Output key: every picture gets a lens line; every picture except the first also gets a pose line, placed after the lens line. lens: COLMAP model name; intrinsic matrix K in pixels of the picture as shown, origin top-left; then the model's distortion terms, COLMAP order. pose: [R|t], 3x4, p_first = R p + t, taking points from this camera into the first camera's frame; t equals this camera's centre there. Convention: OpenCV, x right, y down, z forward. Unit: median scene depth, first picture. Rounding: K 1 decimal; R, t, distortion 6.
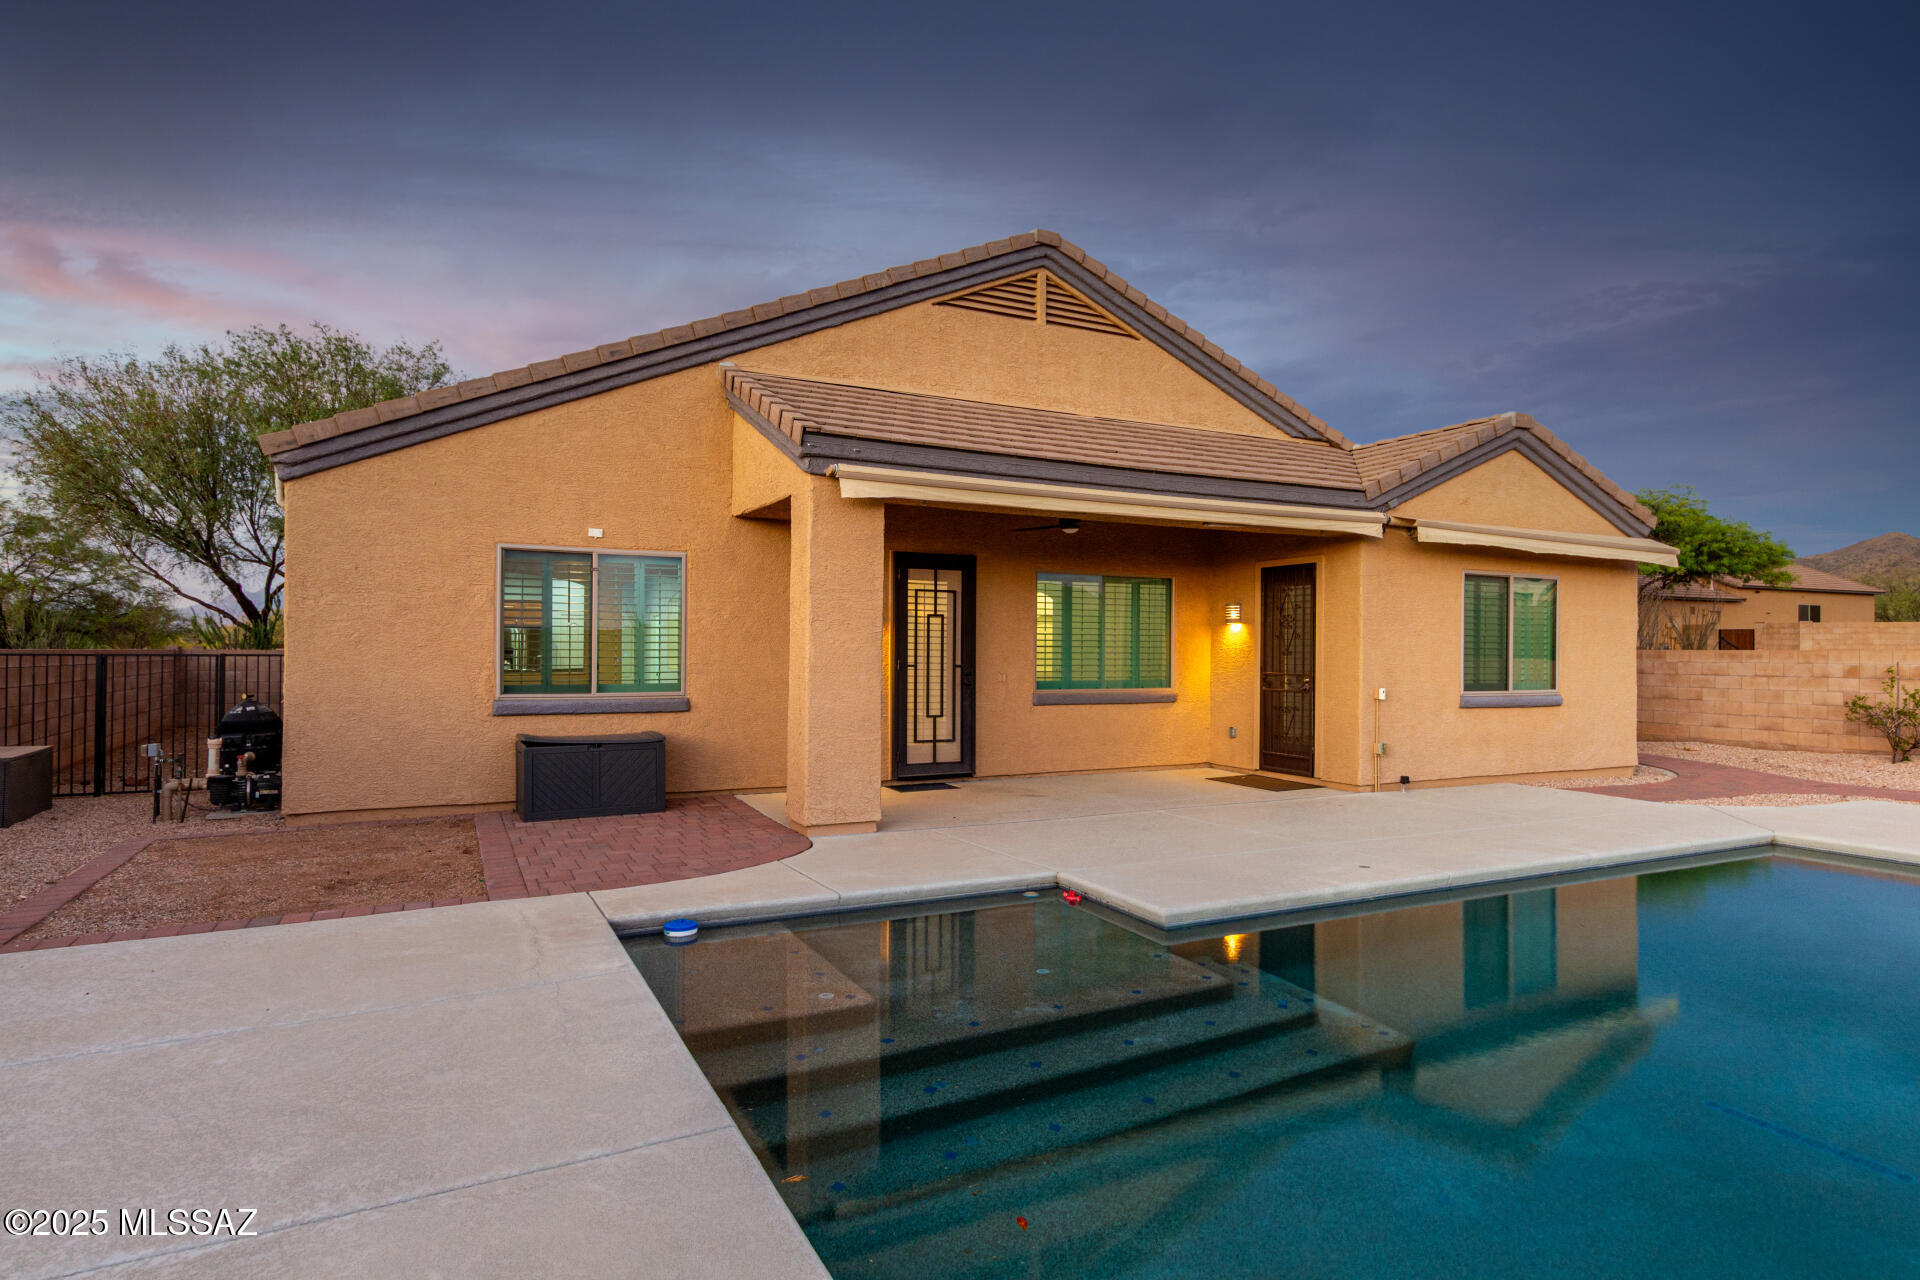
lens RADIAL K [[1044.1, 0, 972.6], [0, 1044.1, 638.8], [0, 0, 1]] dist [0.002330, -0.000588]
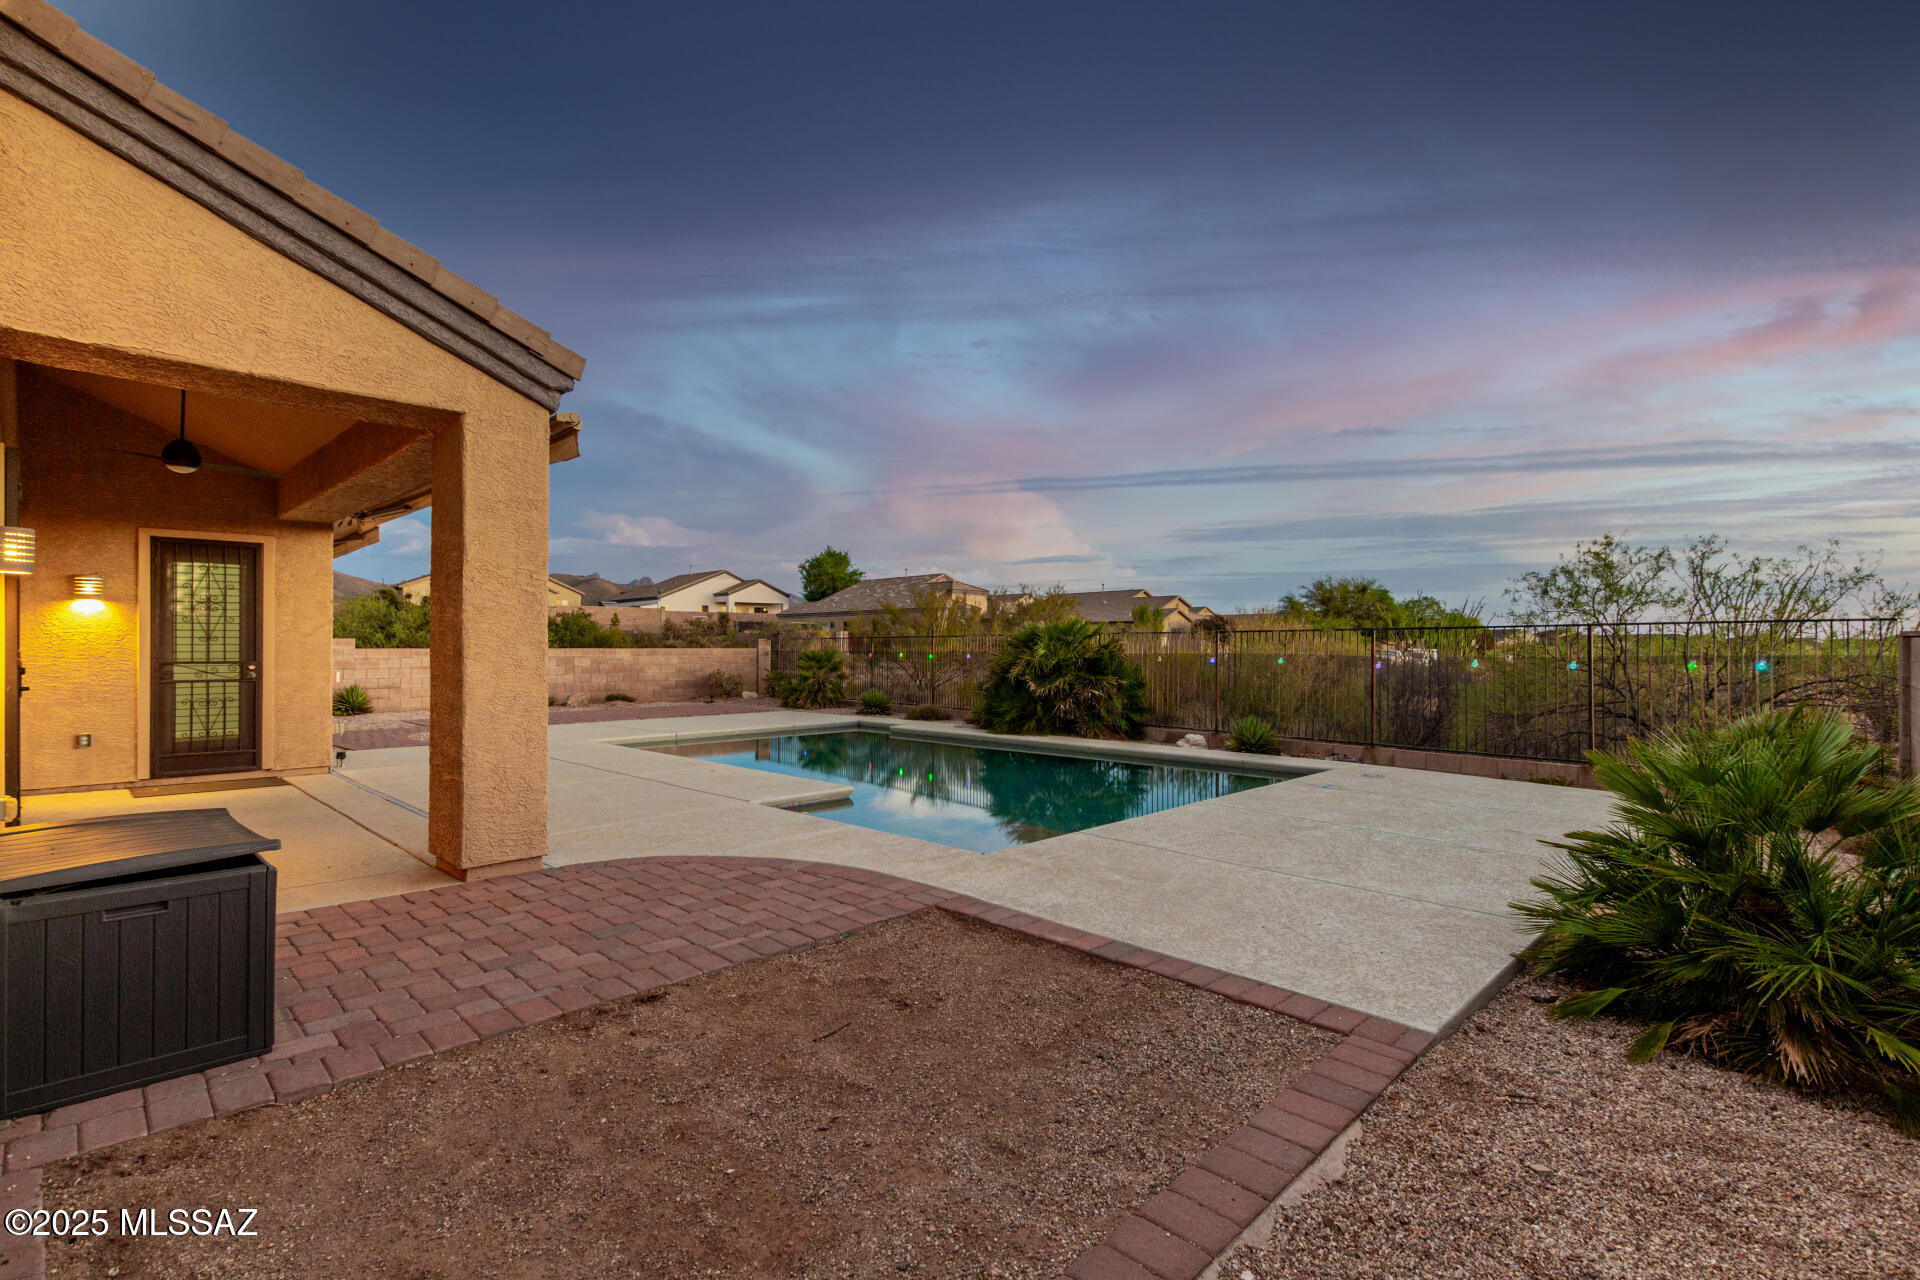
lens RADIAL K [[866.7, 0, 968.3], [0, 866.7, 641.5], [0, 0, 1]] dist [0.001014, -0.001138]
pose [[-0.307604, 0.000610, 0.951514, -0.614633], [-0.013447, 0.999897, -0.004989, 0.011426], [-0.951419, -0.014330, -0.307564, 0.624836]]
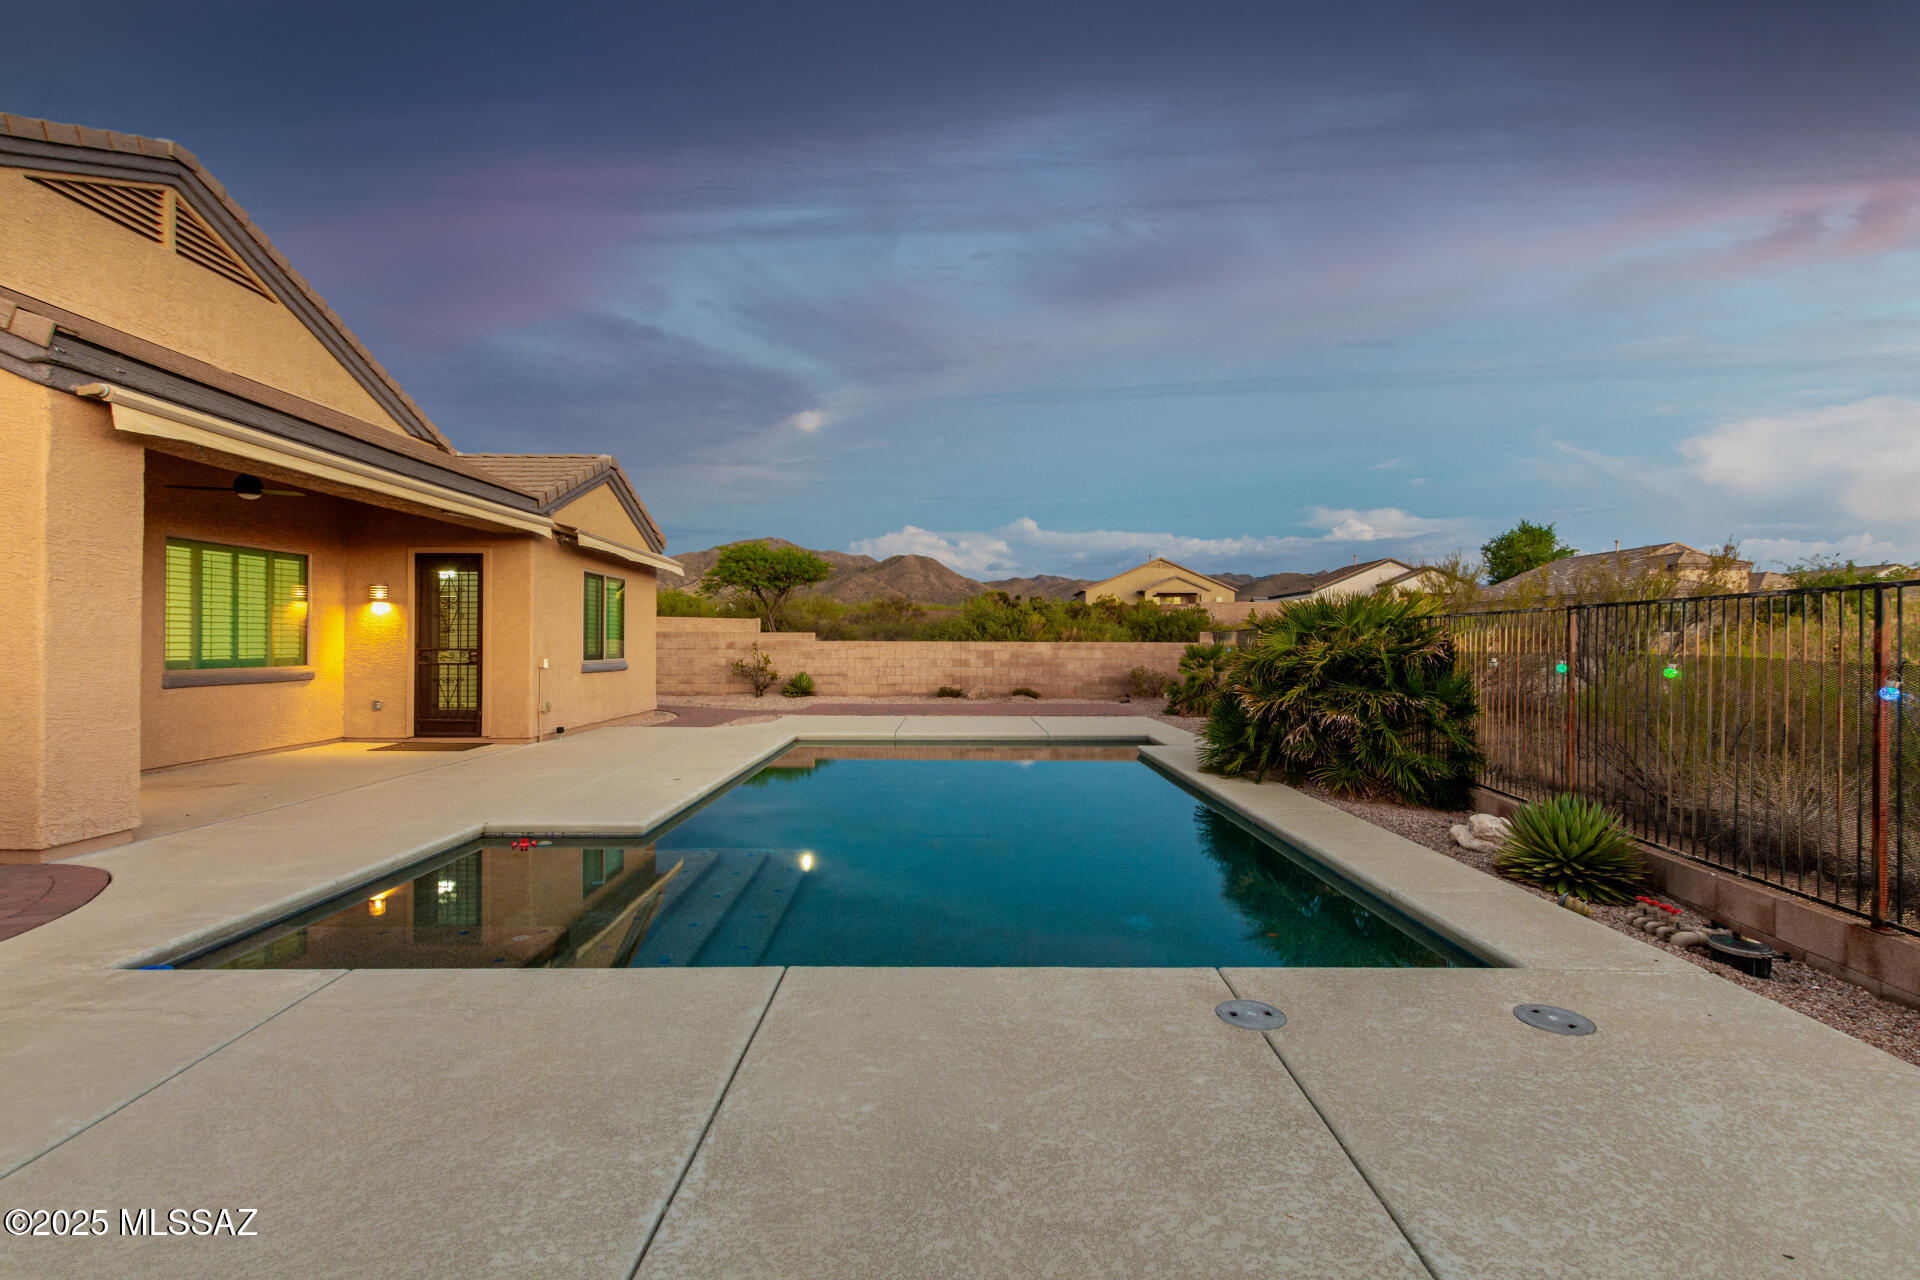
lens RADIAL K [[866.7, 0, 961.8], [0, 866.7, 645.8], [0, 0, 1]] dist [0.001014, -0.001138]
pose [[0.444646, -0.008282, 0.895668, -0.300436], [-0.012043, 0.999812, 0.015224, 0.009230], [-0.895625, -0.017556, 0.444463, 0.083627]]
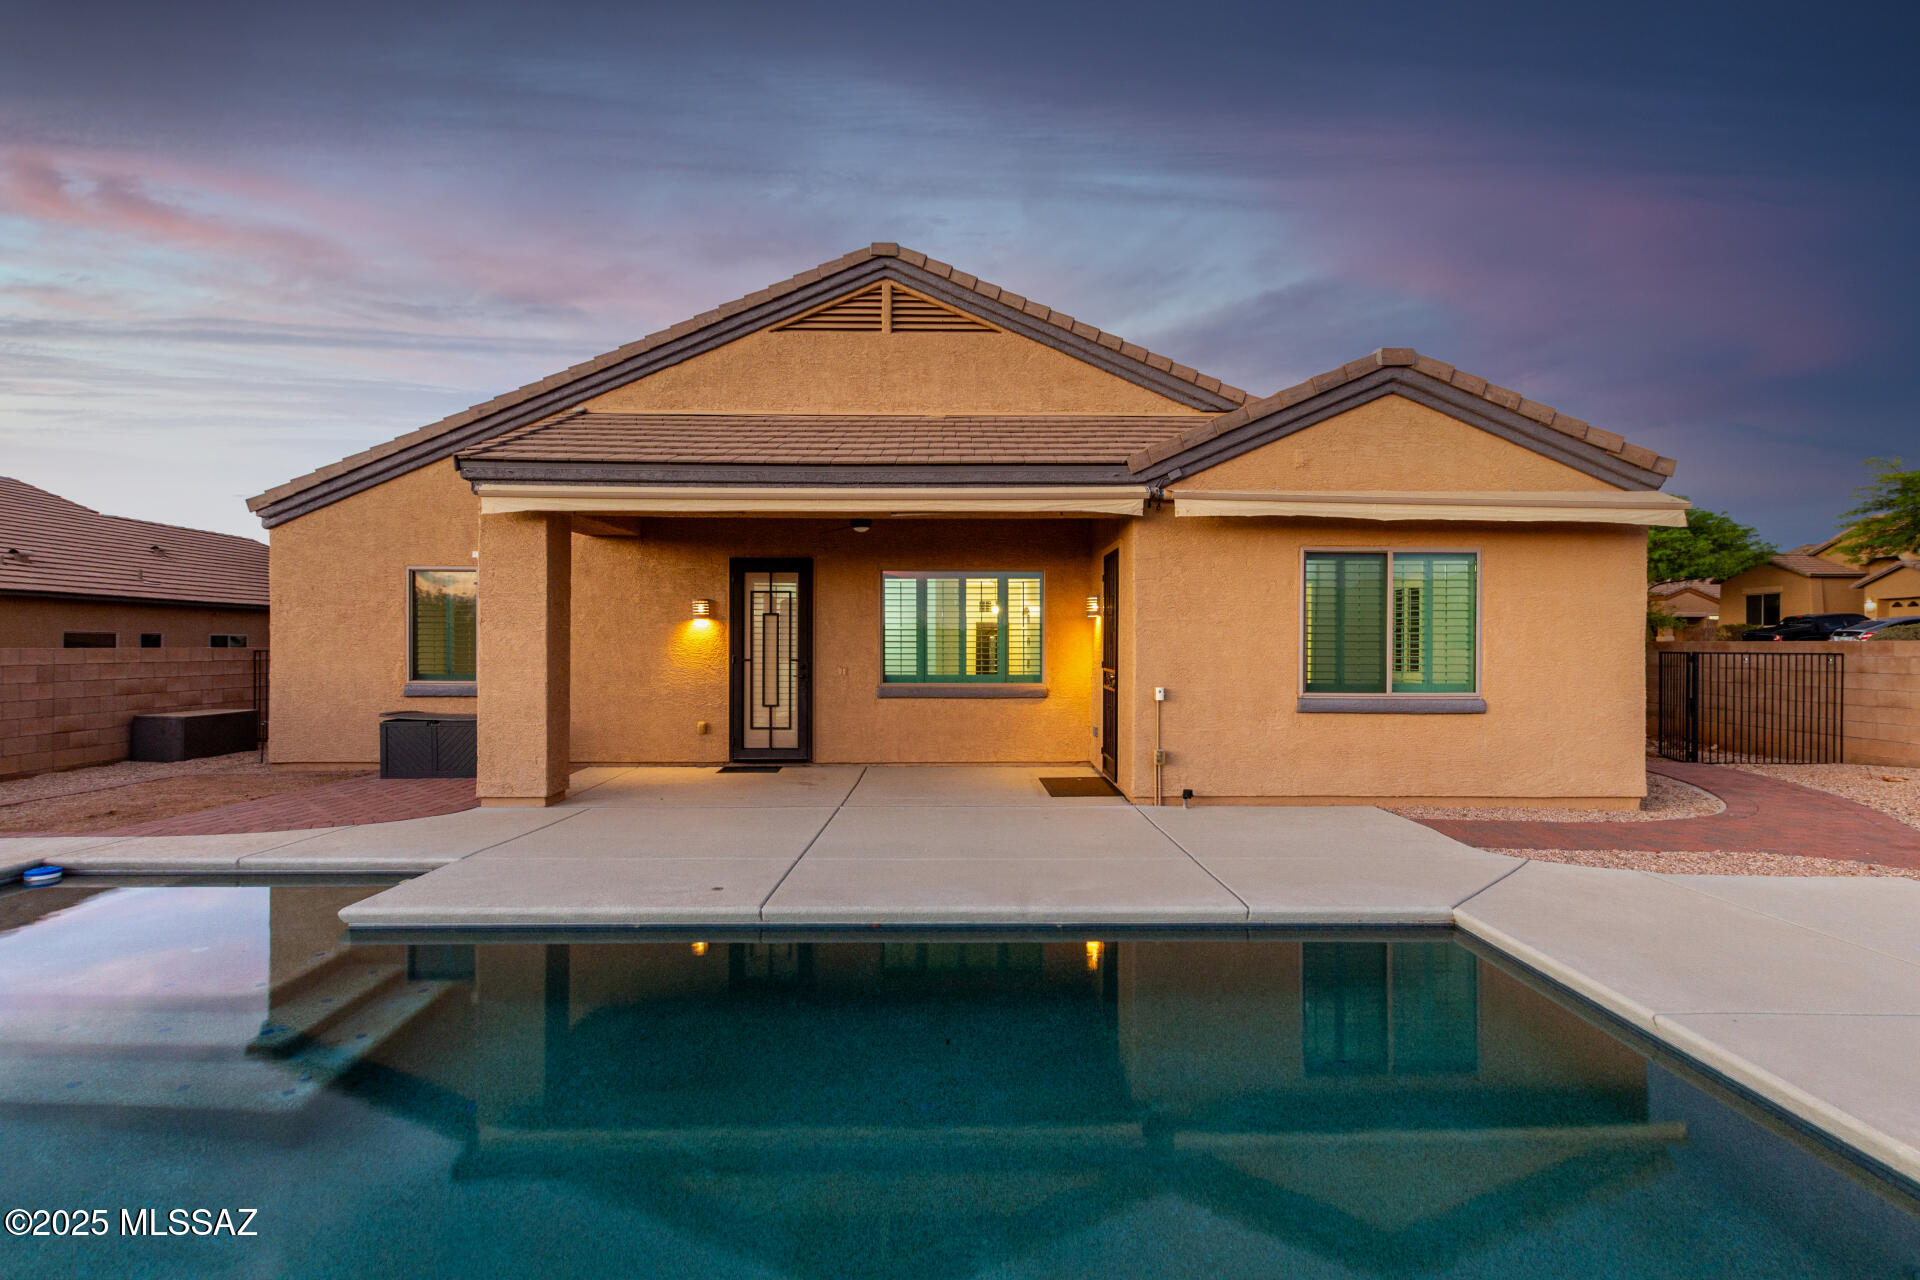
lens RADIAL K [[866.7, 0, 960.1], [0, 866.7, 644.8], [0, 0, 1]] dist [0.001014, -0.001138]
pose [[0.898341, -0.004238, -0.439279, 0.529540], [0.008876, 0.999924, 0.008505, 0.003644], [0.439209, -0.011540, 0.898311, 0.258978]]
